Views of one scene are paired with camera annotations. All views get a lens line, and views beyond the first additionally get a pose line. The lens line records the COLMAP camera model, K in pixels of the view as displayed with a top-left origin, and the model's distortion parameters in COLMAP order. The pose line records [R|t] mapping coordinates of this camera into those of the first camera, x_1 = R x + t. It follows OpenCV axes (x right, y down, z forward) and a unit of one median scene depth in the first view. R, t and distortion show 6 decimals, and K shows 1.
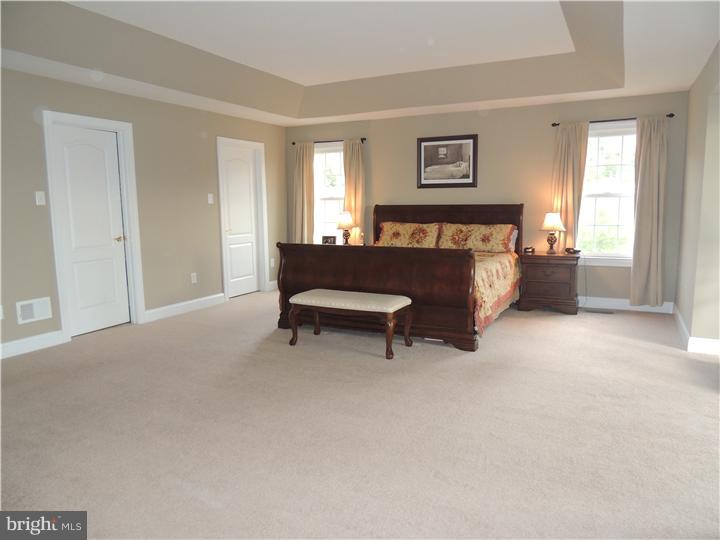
lens RADIAL K [[514.0, 0, 364.0], [0, 514.0, 269.4], [0, 0, 1]] dist [-0.012909, -0.002194]
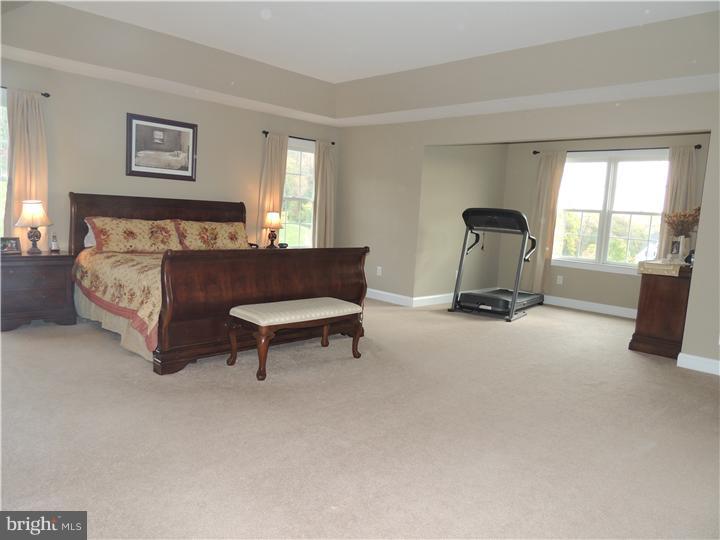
lens RADIAL K [[514.0, 0, 363.4], [0, 514.0, 268.2], [0, 0, 1]] dist [-0.012909, -0.002194]
pose [[0.297598, -0.078338, 0.951472, -0.581325], [0.065746, 0.995943, 0.061436, -0.040949], [-0.952425, 0.044272, 0.301542, 0.435952]]
